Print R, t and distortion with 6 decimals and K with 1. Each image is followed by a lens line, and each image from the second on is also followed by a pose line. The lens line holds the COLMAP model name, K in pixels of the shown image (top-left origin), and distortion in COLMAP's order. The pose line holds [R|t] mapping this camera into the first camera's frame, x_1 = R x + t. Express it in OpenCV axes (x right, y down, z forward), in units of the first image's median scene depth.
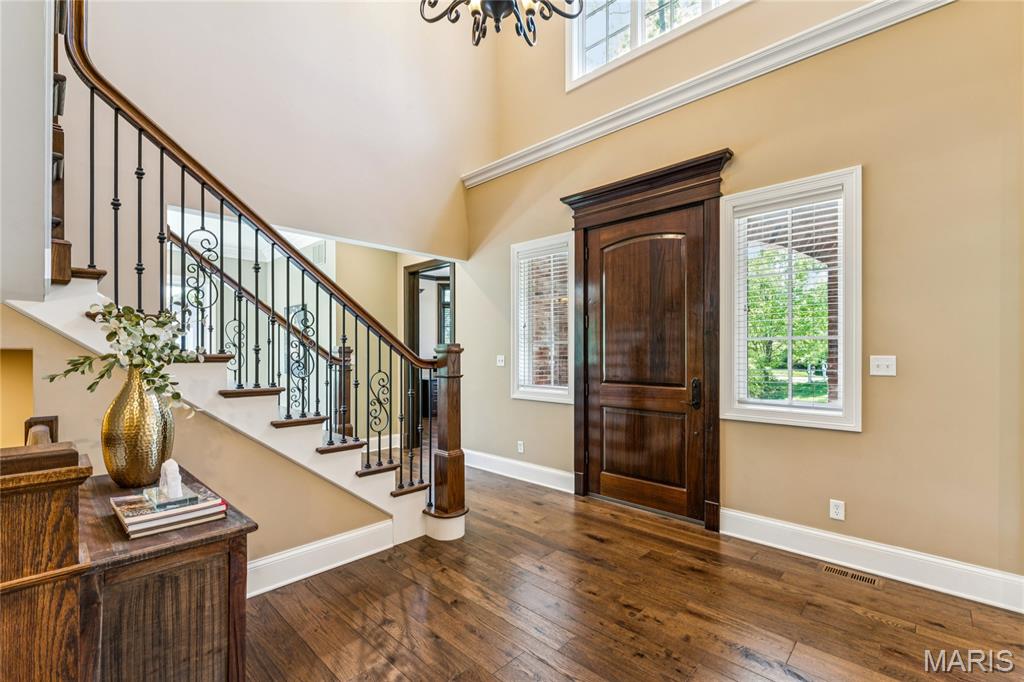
lens RADIAL K [[446.9, 0, 513.4], [0, 446.9, 349.9], [0, 0, 1]] dist [-0.002899, -0.000361]
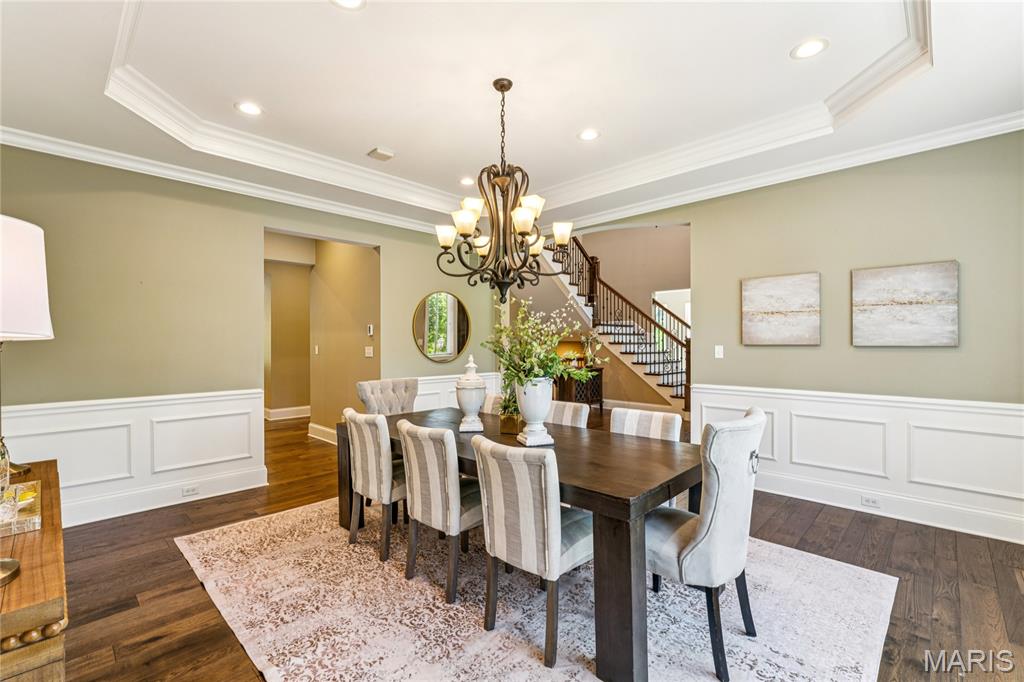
lens RADIAL K [[446.9, 0, 513.5], [0, 446.9, 342.5], [0, 0, 1]] dist [-0.002899, -0.000361]
pose [[-0.012697, 0.002504, -0.999916, 3.023241], [0.011203, 0.999934, 0.002362, -0.003827], [0.999857, -0.011173, -0.012725, 0.148116]]
